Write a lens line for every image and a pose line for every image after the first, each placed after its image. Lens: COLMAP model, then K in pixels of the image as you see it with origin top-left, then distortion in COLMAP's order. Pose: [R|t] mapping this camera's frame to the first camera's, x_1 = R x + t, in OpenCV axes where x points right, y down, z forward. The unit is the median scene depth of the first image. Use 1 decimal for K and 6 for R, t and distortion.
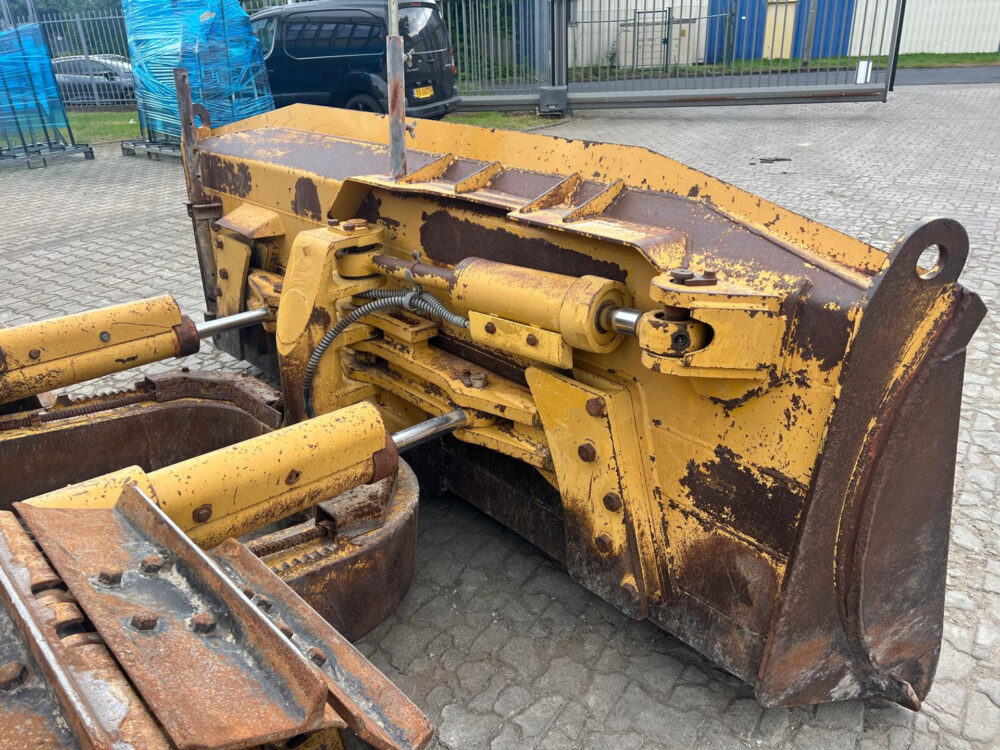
lens RADIAL K [[749.1, 0, 490.6], [0, 749.1, 381.3], [0, 0, 1]] dist [0.057133, -0.061536]
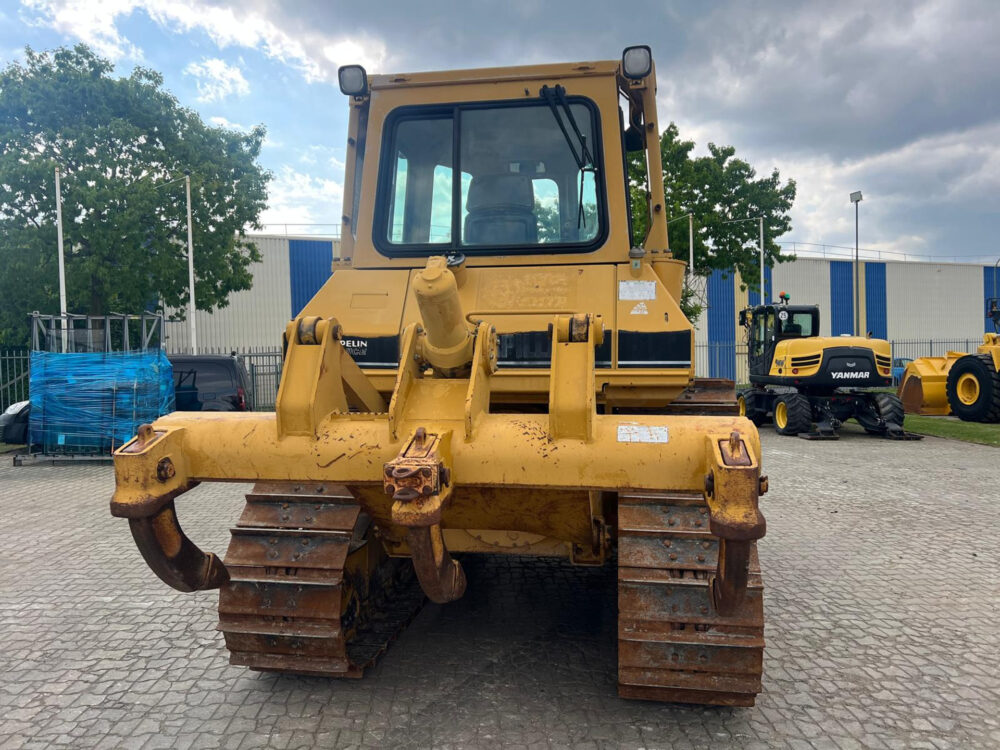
lens RADIAL K [[749.1, 0, 498.7], [0, 749.1, 385.6], [0, 0, 1]] dist [0.057133, -0.061536]
pose [[0.800757, 0.004969, 0.598968, -2.755627], [0.244104, 0.910455, -0.333894, 0.829210], [-0.546992, 0.413579, 0.727841, -1.668235]]
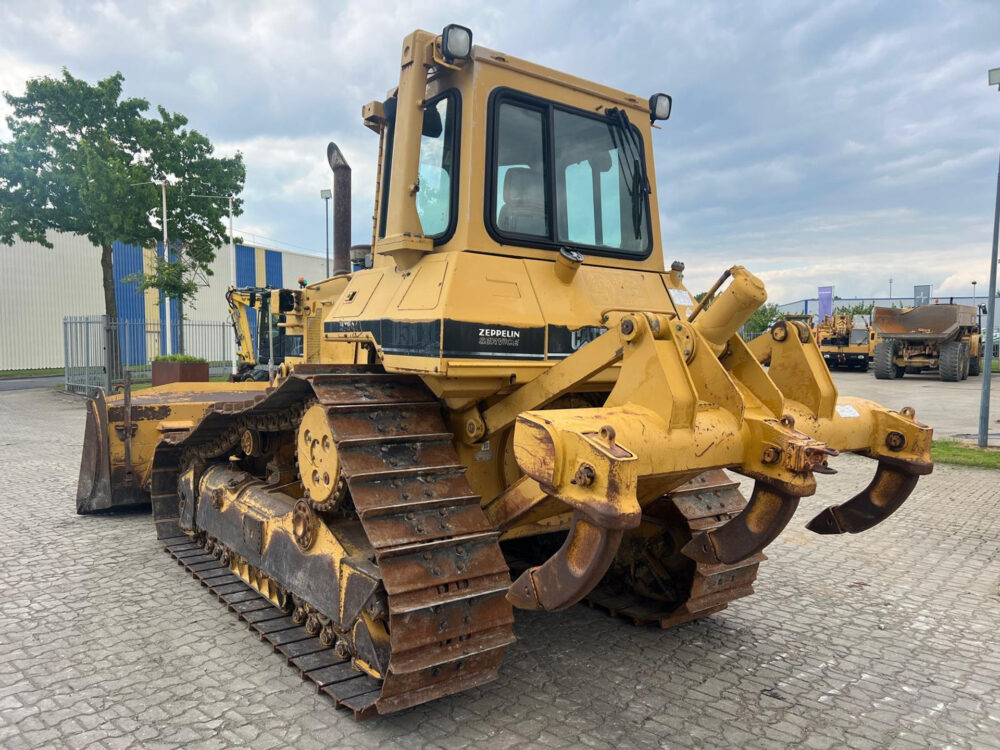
lens RADIAL K [[749.1, 0, 504.8], [0, 749.1, 382.4], [0, 0, 1]] dist [0.057133, -0.061536]
pose [[0.109241, -0.019001, 0.993834, -3.612889], [0.411439, 0.911013, -0.027807, 0.230001], [-0.904867, 0.411939, 0.107338, -0.407959]]
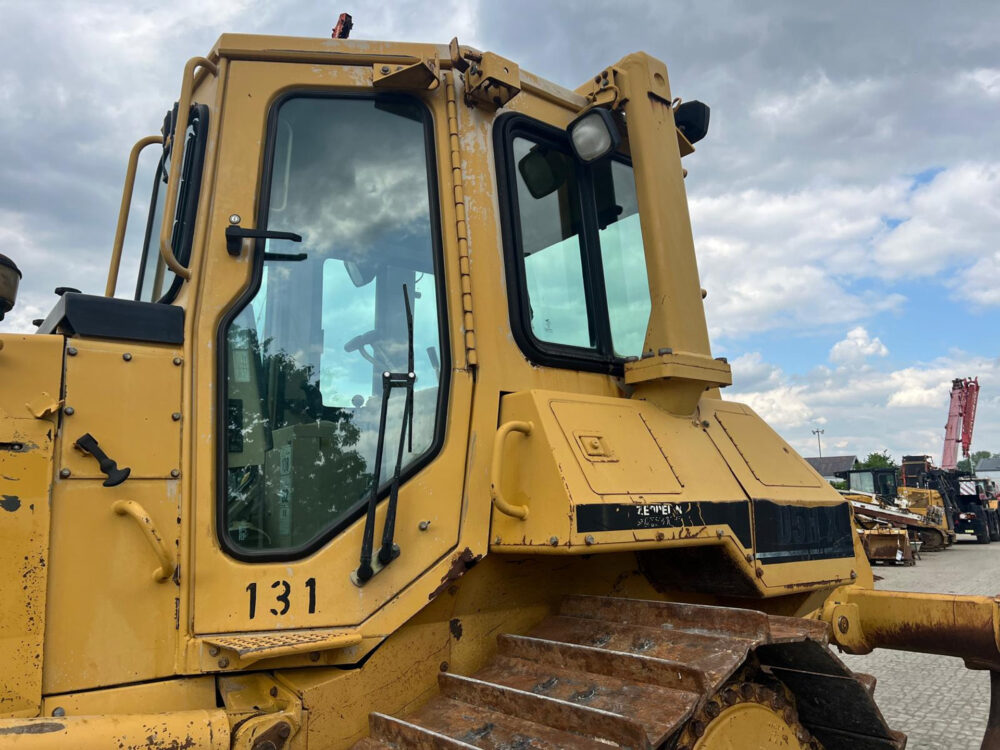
lens RADIAL K [[749.1, 0, 506.5], [0, 749.1, 375.5], [0, 0, 1]] dist [0.057133, -0.061536]
pose [[-0.994503, 0.069407, 0.078400, -1.711883], [0.087393, 0.962619, 0.256373, -0.494030], [-0.057675, 0.261815, -0.963393, 0.877104]]
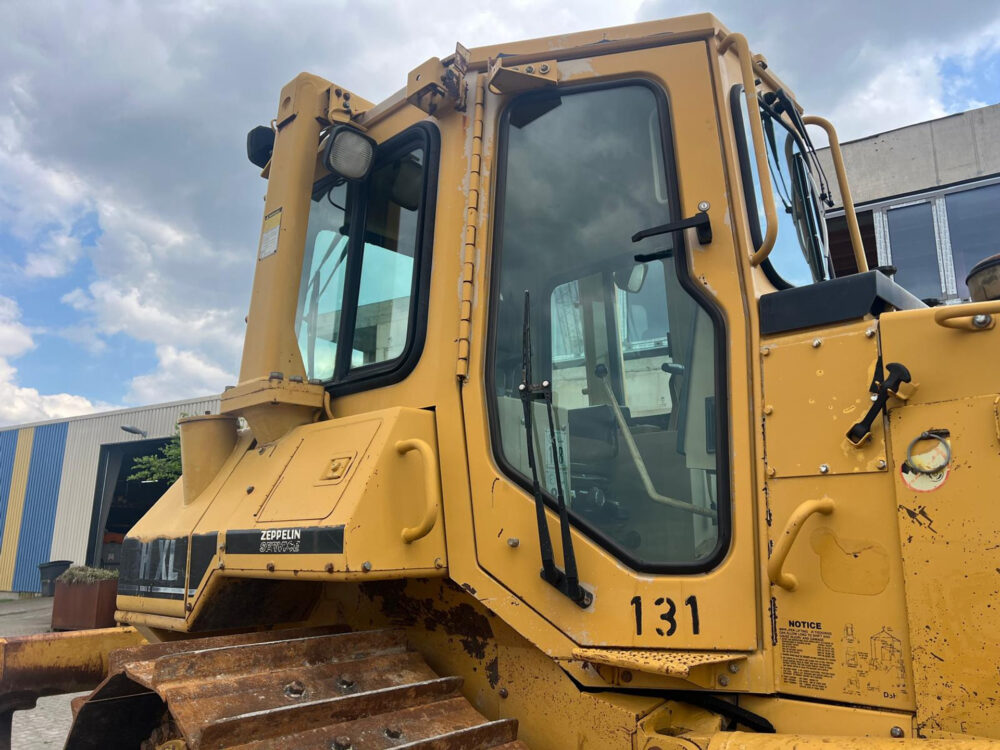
lens RADIAL K [[749.1, 0, 510.2], [0, 749.1, 384.6], [0, 0, 1]] dist [0.057133, -0.061536]
pose [[0.049434, -0.178406, -0.982714, -0.308784], [-0.421786, 0.888148, -0.182455, 0.055642], [0.905347, 0.423514, -0.031345, -0.331597]]
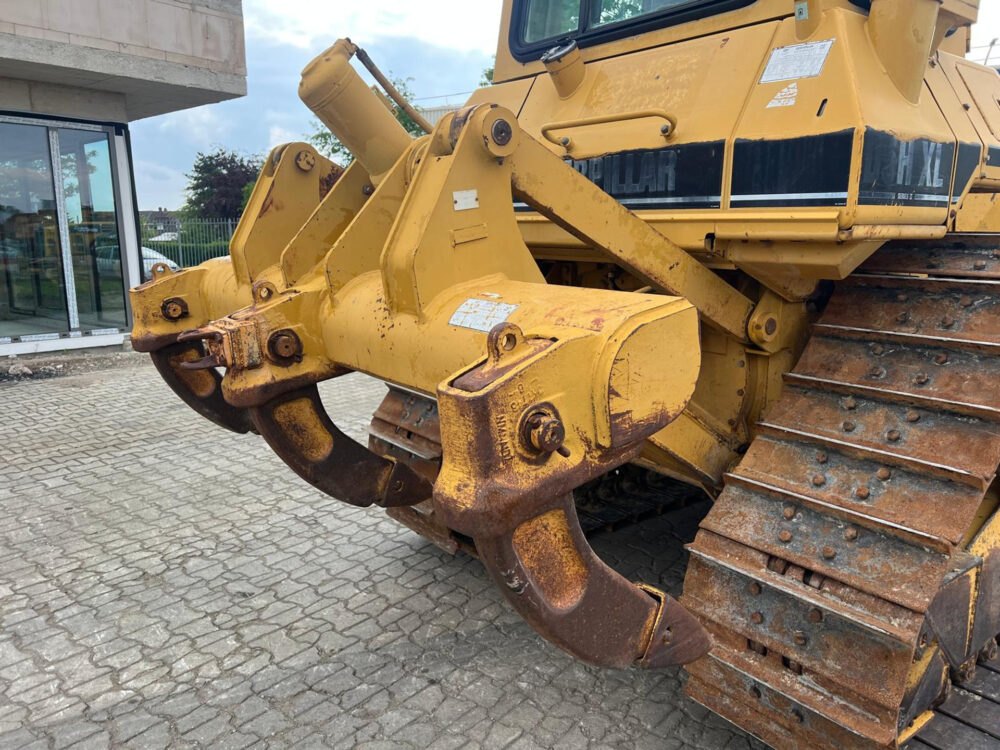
lens RADIAL K [[749.1, 0, 506.2], [0, 749.1, 383.6], [0, 0, 1]] dist [0.057133, -0.061536]
pose [[0.994300, 0.051476, -0.093370, -1.763356], [-0.072265, 0.969258, -0.235196, 0.777637], [0.078393, 0.240603, 0.967453, -1.536976]]
